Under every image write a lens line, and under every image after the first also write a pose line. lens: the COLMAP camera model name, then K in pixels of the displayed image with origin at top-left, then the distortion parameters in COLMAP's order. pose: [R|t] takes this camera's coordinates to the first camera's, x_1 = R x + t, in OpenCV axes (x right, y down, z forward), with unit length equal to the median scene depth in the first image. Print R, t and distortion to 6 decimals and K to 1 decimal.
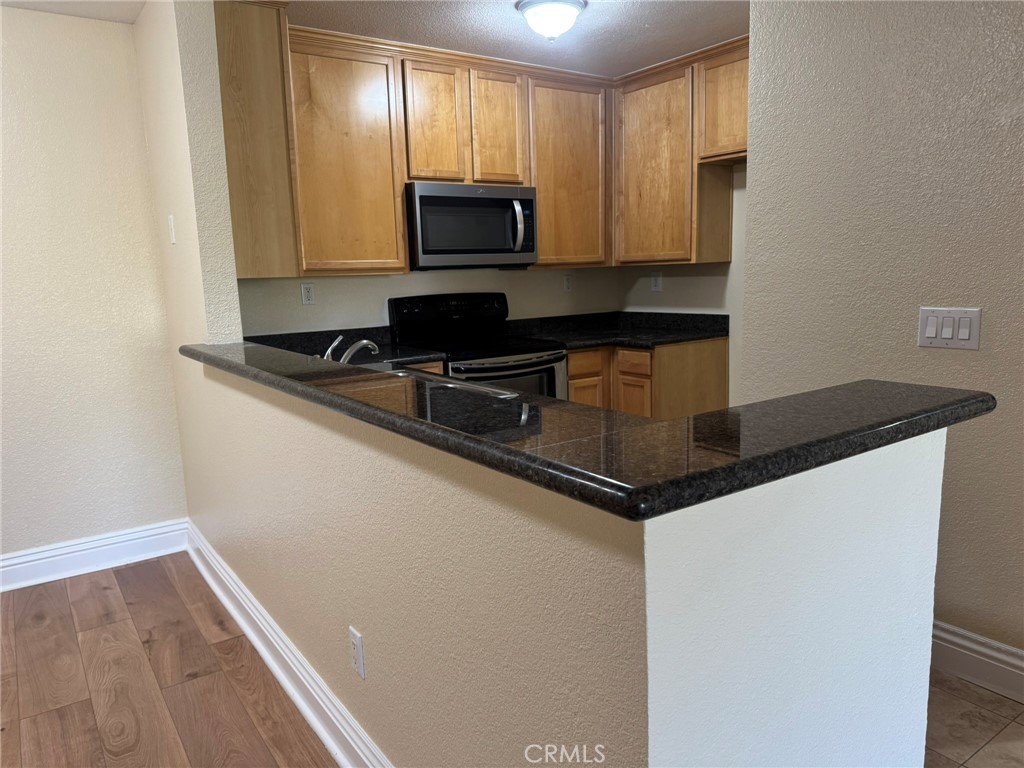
lens RADIAL K [[736.3, 0, 509.8], [0, 736.3, 376.0], [0, 0, 1]] dist [0.142468, -0.177952]
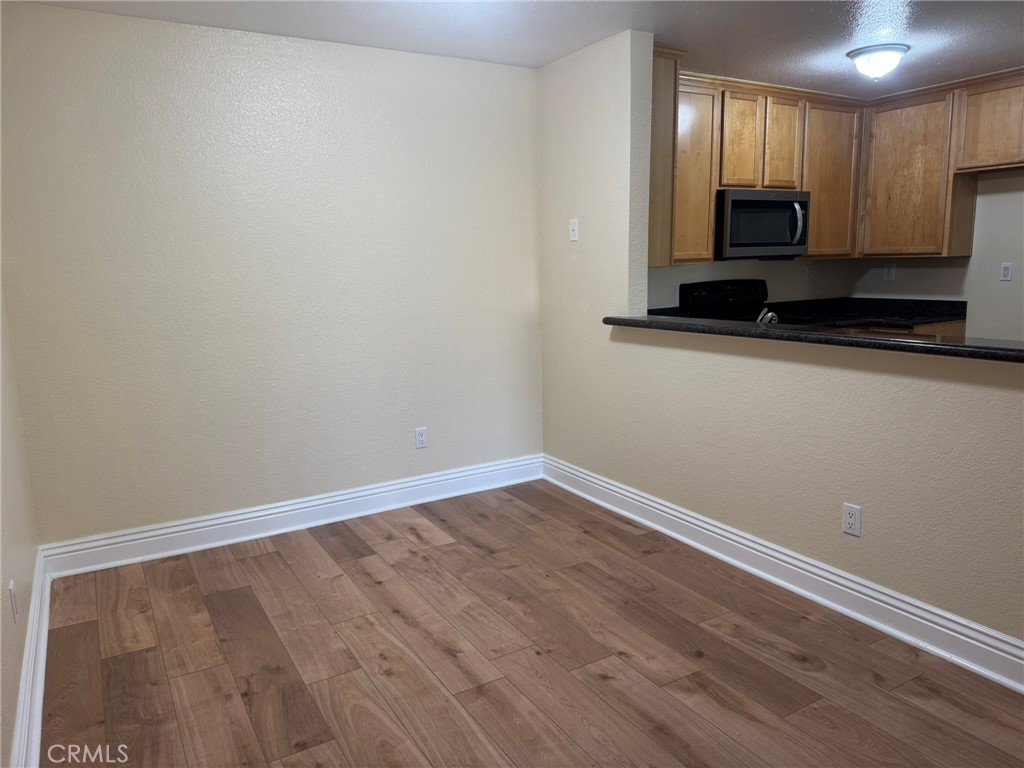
lens RADIAL K [[729.9, 0, 512.0], [0, 729.9, 384.0], [0, 0, 1]] dist [0.005520, 0.008586]
pose [[0.997297, 0.021844, -0.070152, -0.359044], [-0.020003, 0.999440, 0.026833, 0.034095], [0.070699, -0.025357, 0.997175, -0.219559]]
